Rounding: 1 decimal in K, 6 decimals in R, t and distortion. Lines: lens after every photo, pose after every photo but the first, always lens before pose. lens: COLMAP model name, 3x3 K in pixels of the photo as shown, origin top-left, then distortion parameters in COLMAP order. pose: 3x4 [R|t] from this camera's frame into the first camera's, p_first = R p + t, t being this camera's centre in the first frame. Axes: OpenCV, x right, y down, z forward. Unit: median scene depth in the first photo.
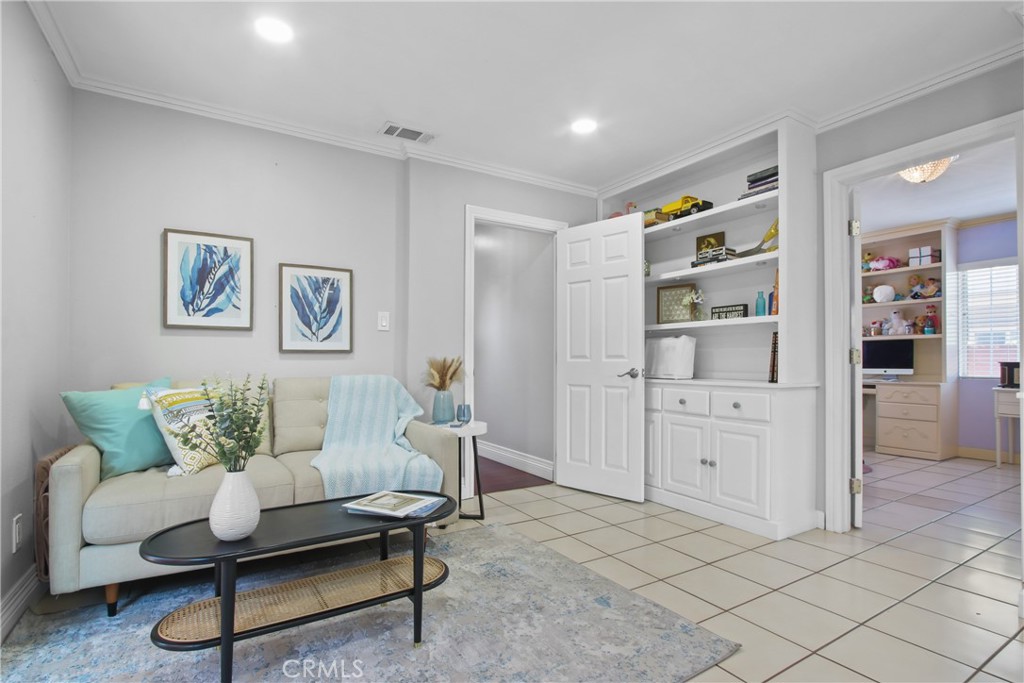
lens RADIAL K [[500.8, 0, 528.9], [0, 500.8, 359.8], [0, 0, 1]] dist [-0.001867, 0.000064]
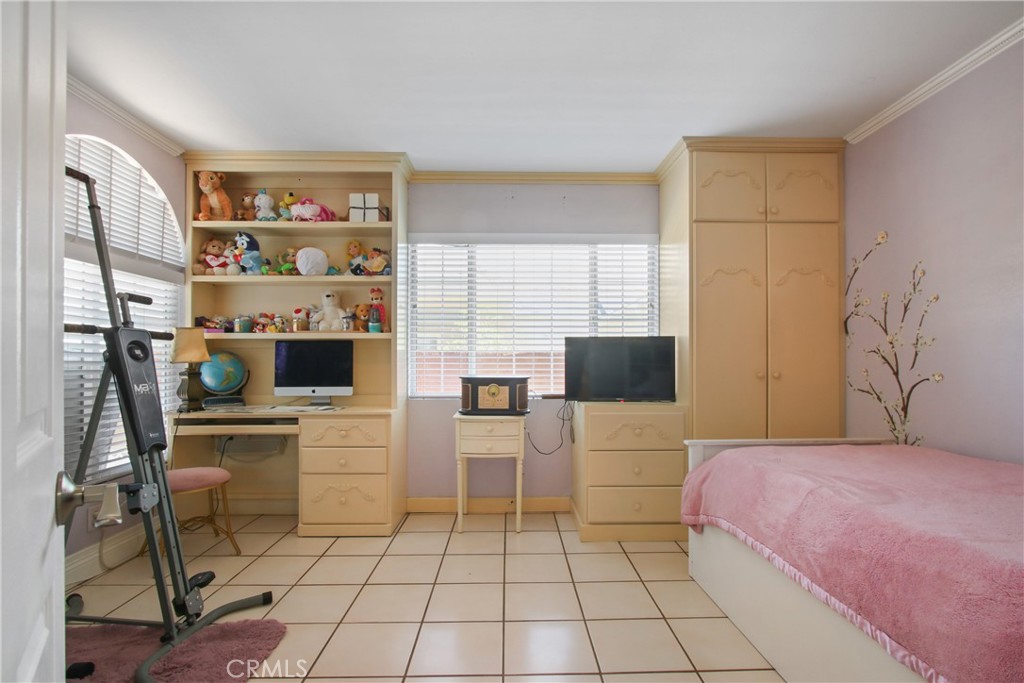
lens RADIAL K [[468.5, 0, 512.1], [0, 468.5, 358.1], [0, 0, 1]] dist [-0.003320, -0.000150]
pose [[0.520141, 0.006379, 0.854056, 0.372373], [-0.005196, 0.999977, -0.004304, -0.016437], [-0.854064, -0.002200, 0.520162, 0.527306]]
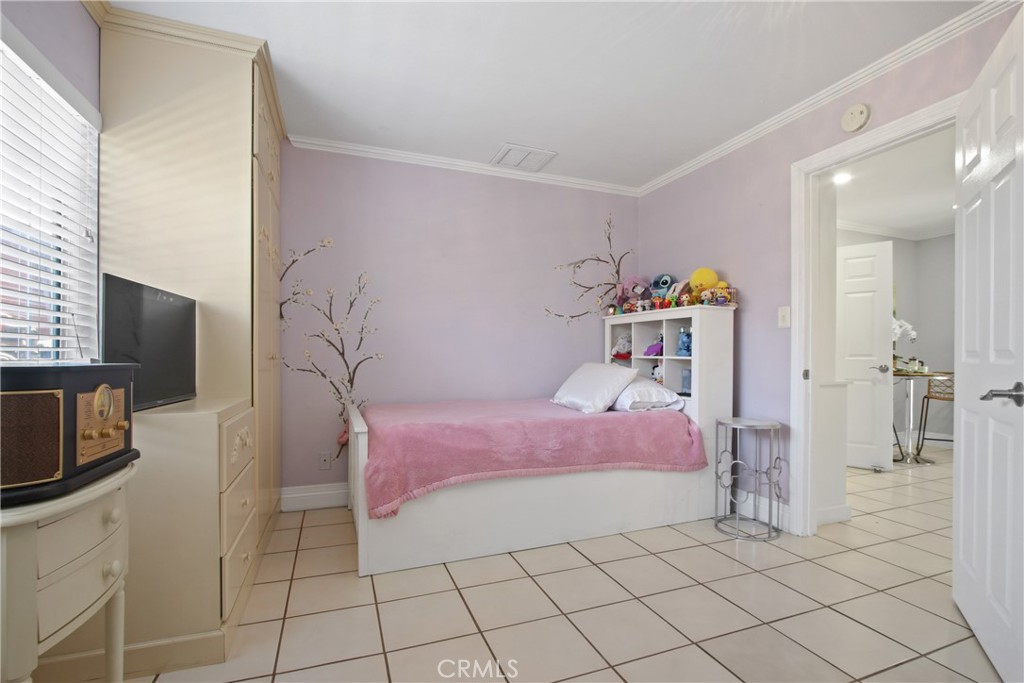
lens RADIAL K [[468.5, 0, 512.2], [0, 468.5, 350.8], [0, 0, 1]] dist [-0.003320, -0.000150]
pose [[-0.979392, -0.004592, 0.201916, 0.676489], [-0.006395, 0.999945, -0.008277, -0.004132], [-0.201867, -0.009397, -0.979368, 1.045070]]
